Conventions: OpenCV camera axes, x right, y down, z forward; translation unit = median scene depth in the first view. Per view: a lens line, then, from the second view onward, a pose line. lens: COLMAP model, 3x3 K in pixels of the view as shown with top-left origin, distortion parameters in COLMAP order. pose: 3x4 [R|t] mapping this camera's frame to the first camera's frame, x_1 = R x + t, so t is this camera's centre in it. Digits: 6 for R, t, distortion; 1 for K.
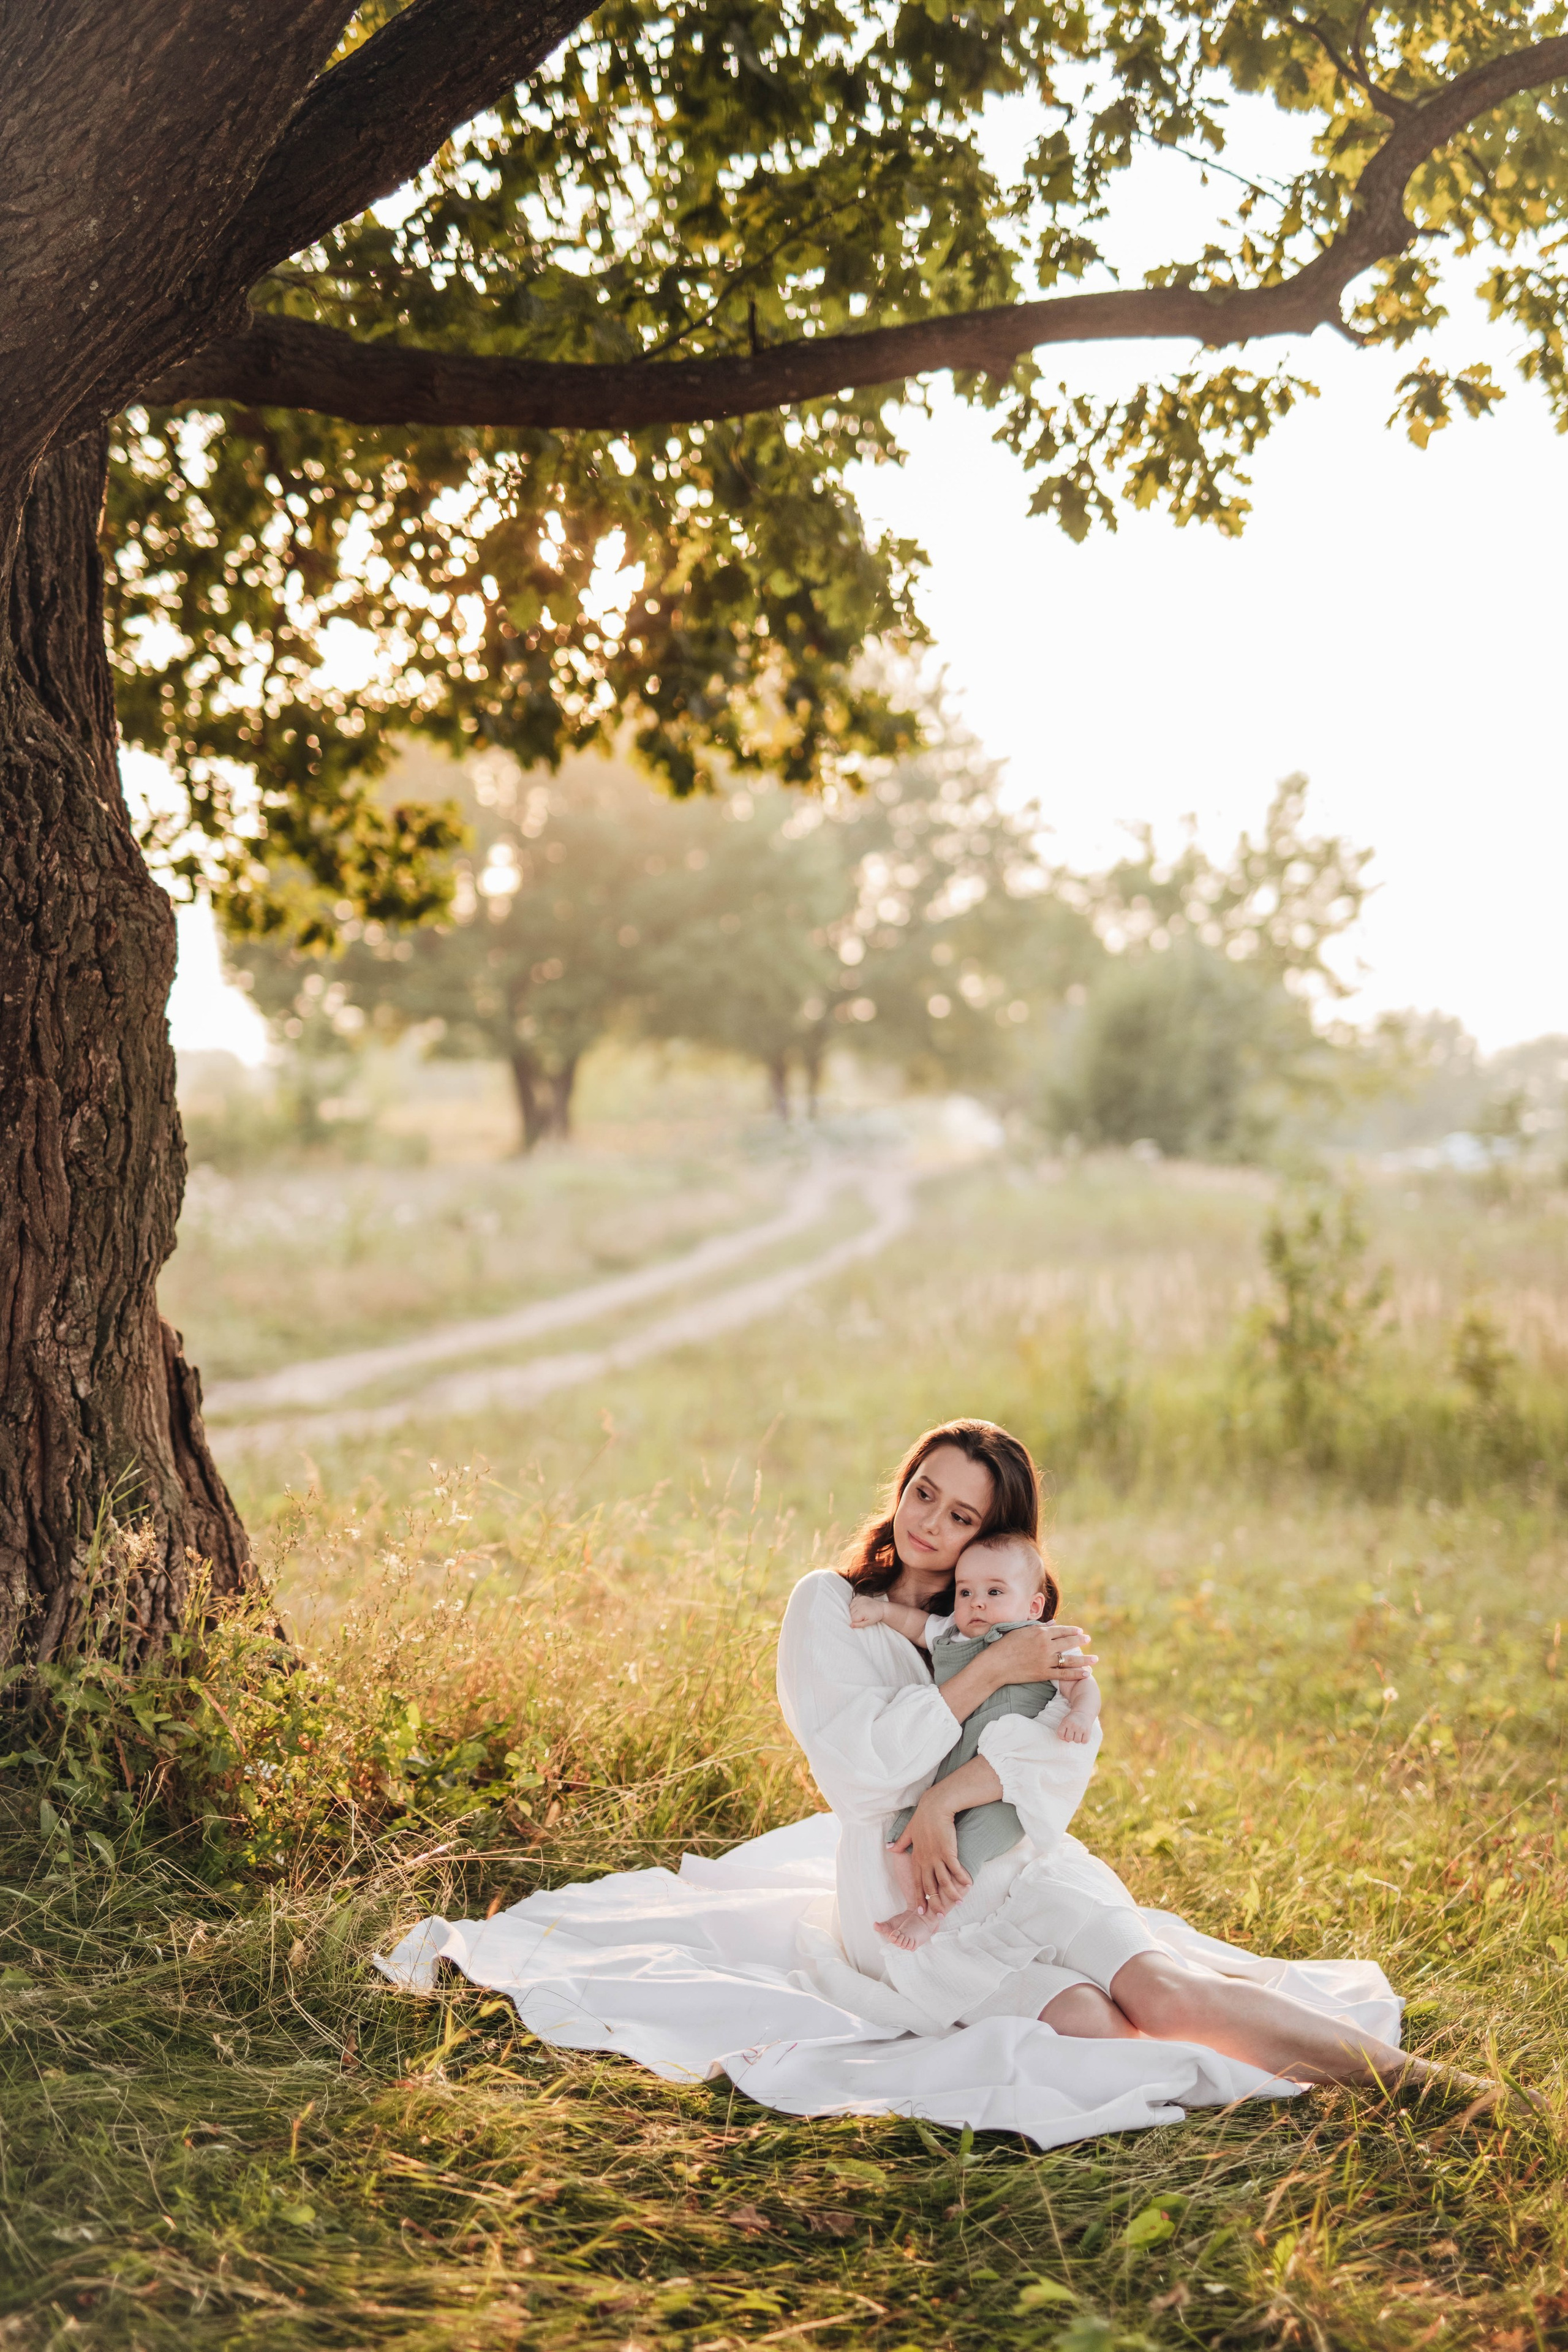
lens RADIAL K [[3309.5, 0, 784.8], [0, 3309.5, 1153.9], [0, 0, 1]] dist [-0.005455, 0.000000]
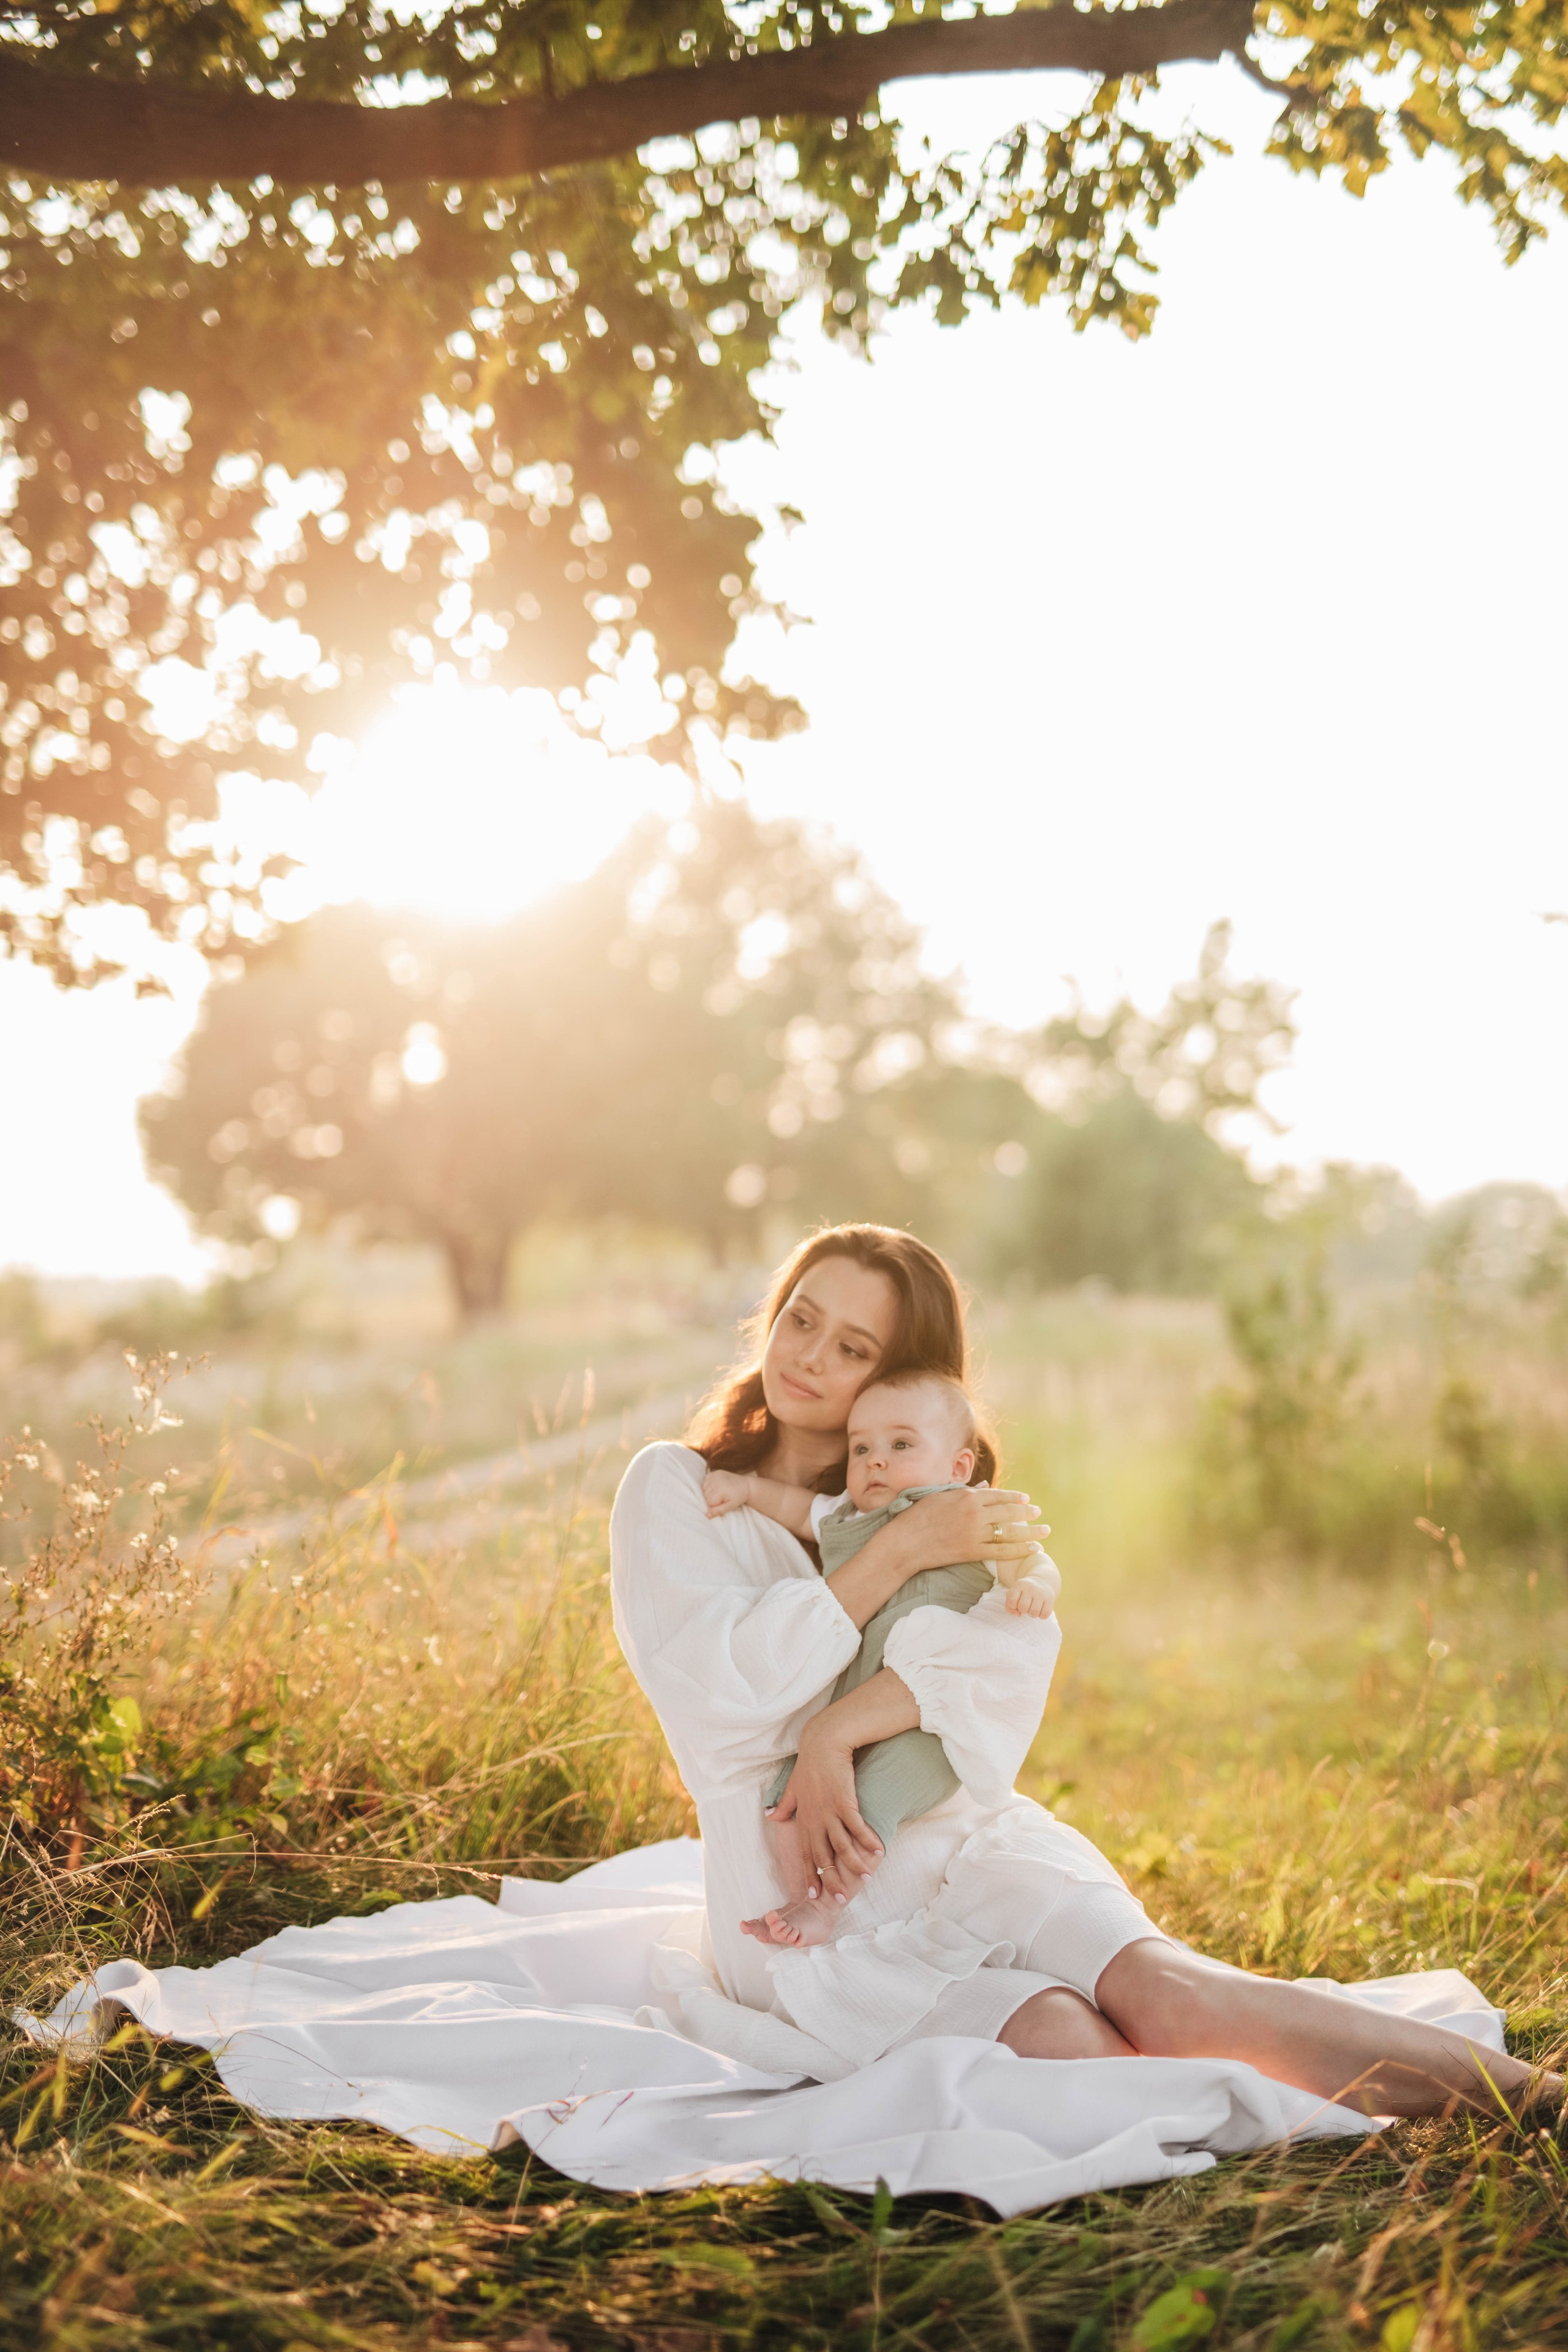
lens RADIAL K [[3309.5, 0, 787.0], [0, 3309.5, 1156.5], [0, 0, 1]] dist [-0.005455, 0.000000]
pose [[0.998249, -0.056075, 0.018812, 0.018180], [0.057069, 0.996724, -0.057311, 0.066520], [-0.015536, 0.058284, 0.998179, 0.176871]]
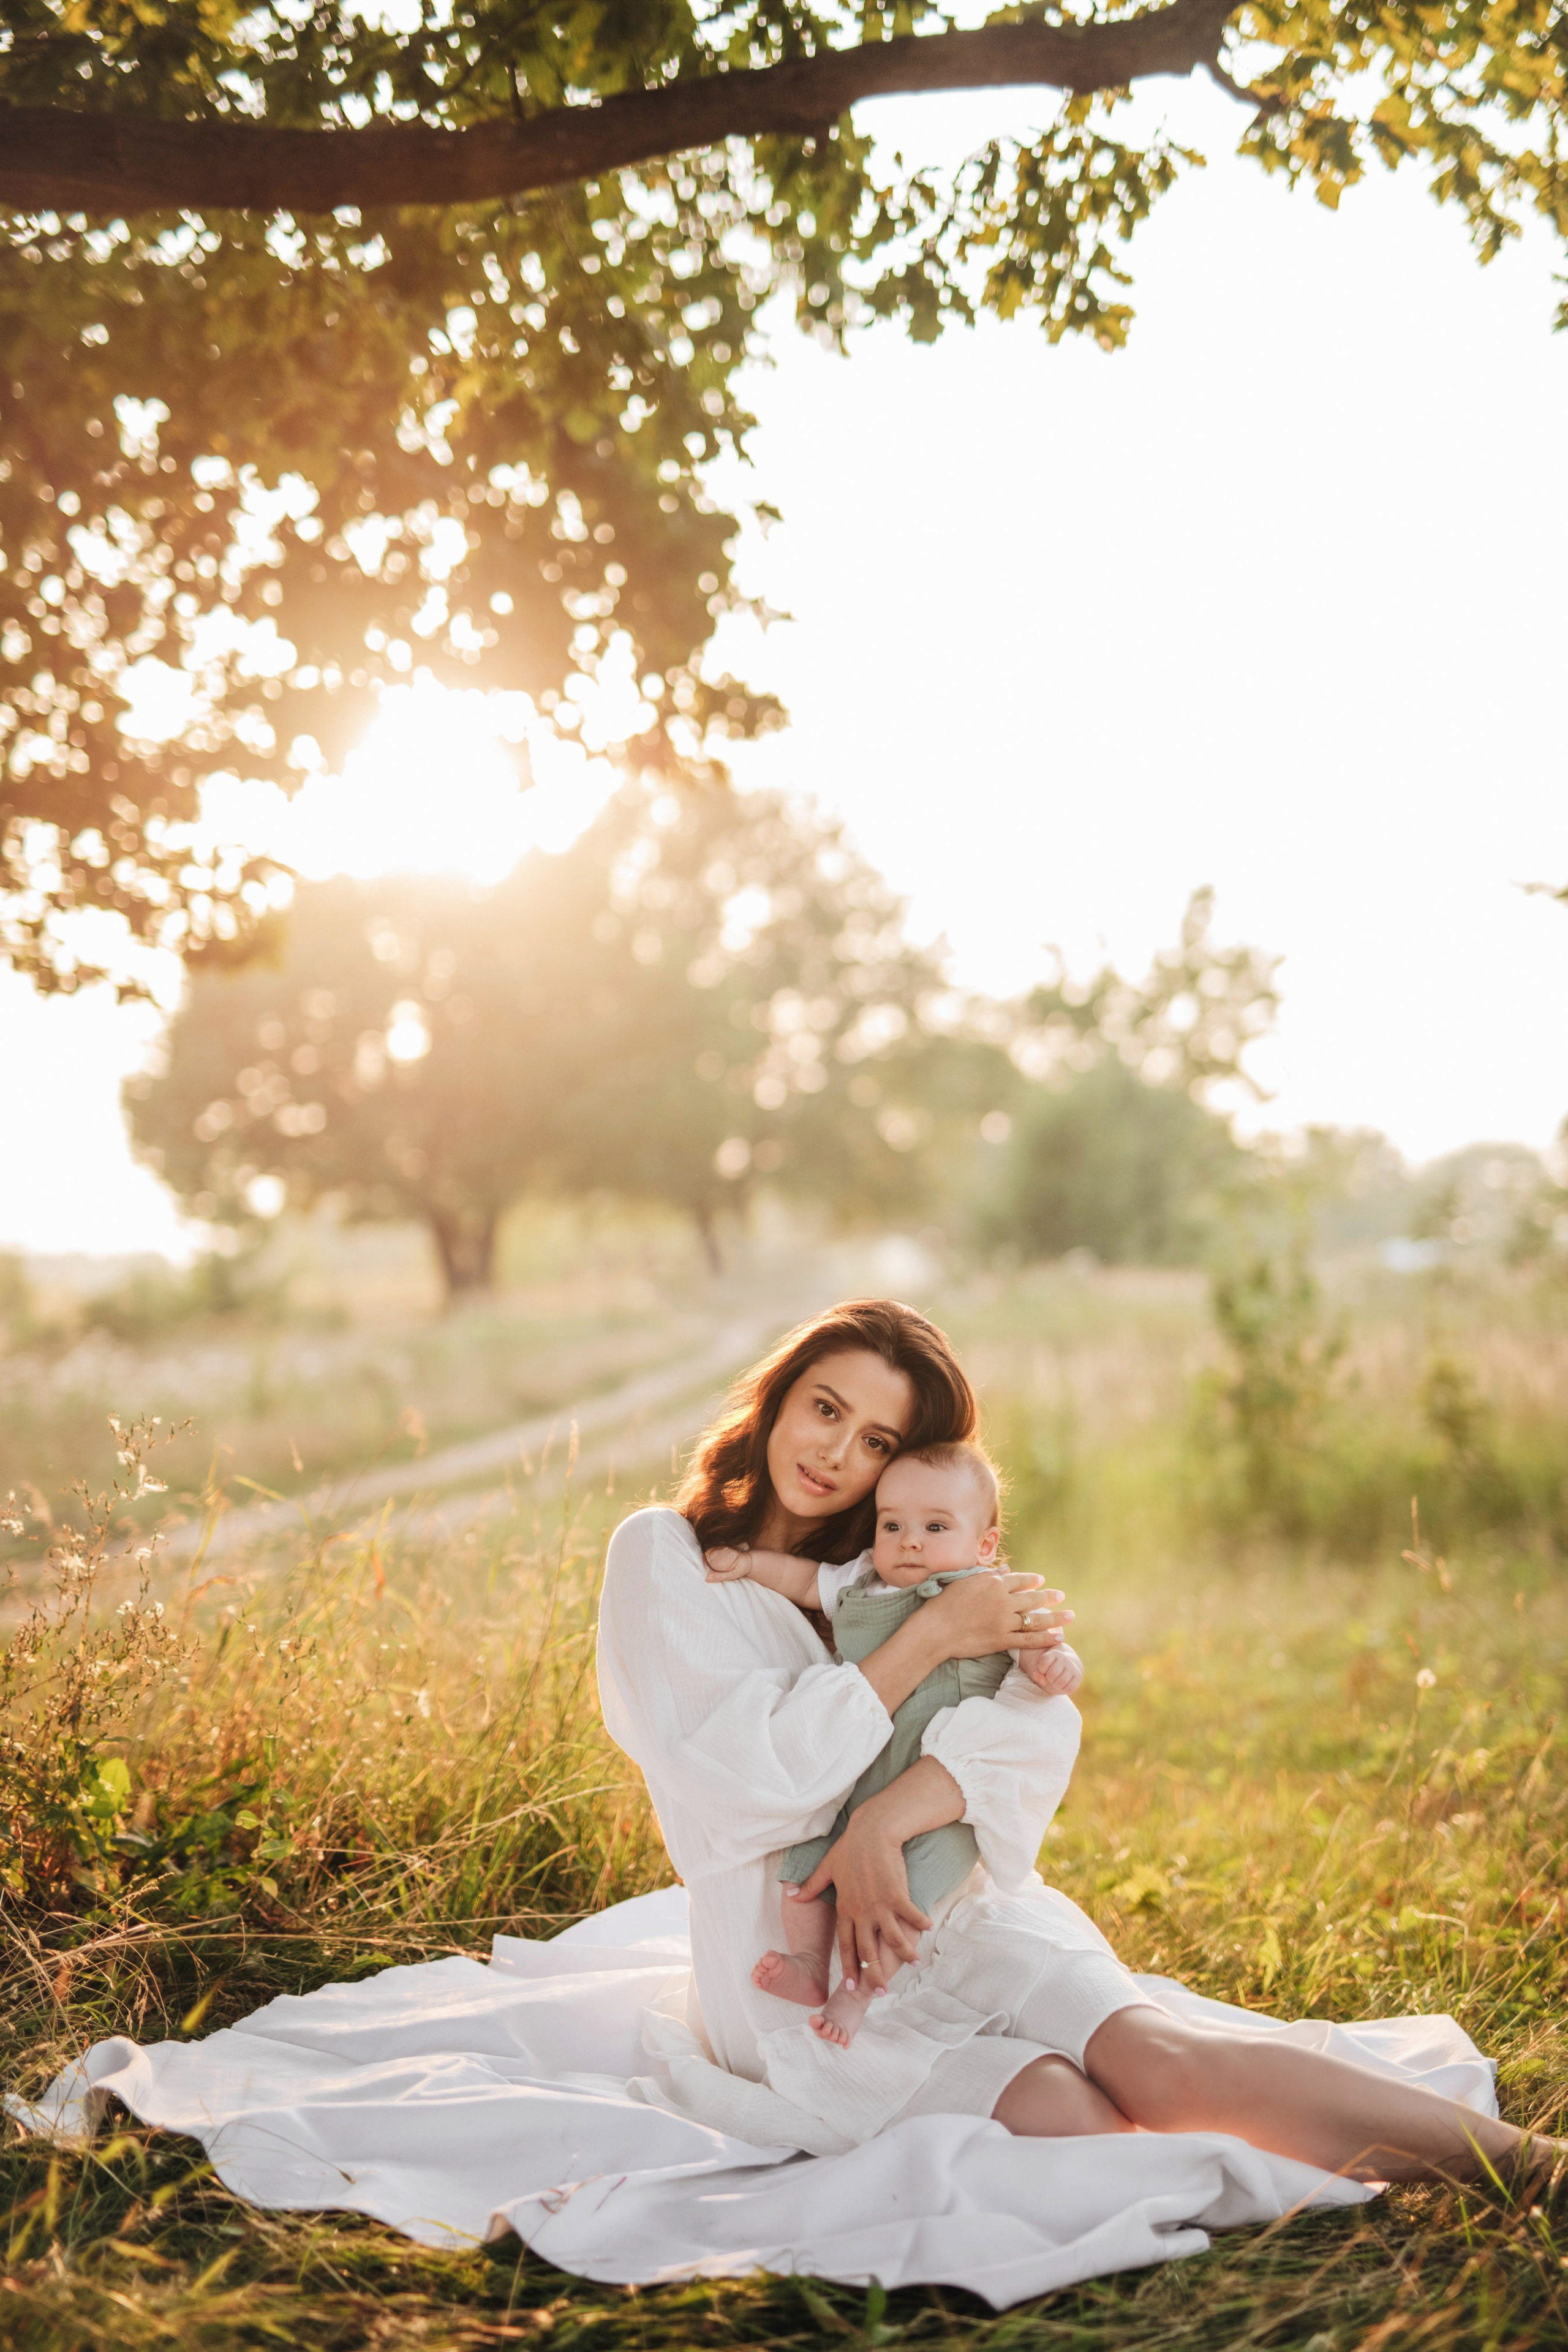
lens RADIAL K [[3306.0, 0, 789.3], [0, 3306.0, 1158.2], [0, 0, 1]] dist [-0.003261, 0.000000]
pose [[0.997395, -0.068305, 0.023186, 0.019537], [0.069334, 0.996490, -0.046900, 0.053588], [-0.019901, 0.048385, 0.998630, 0.177327]]
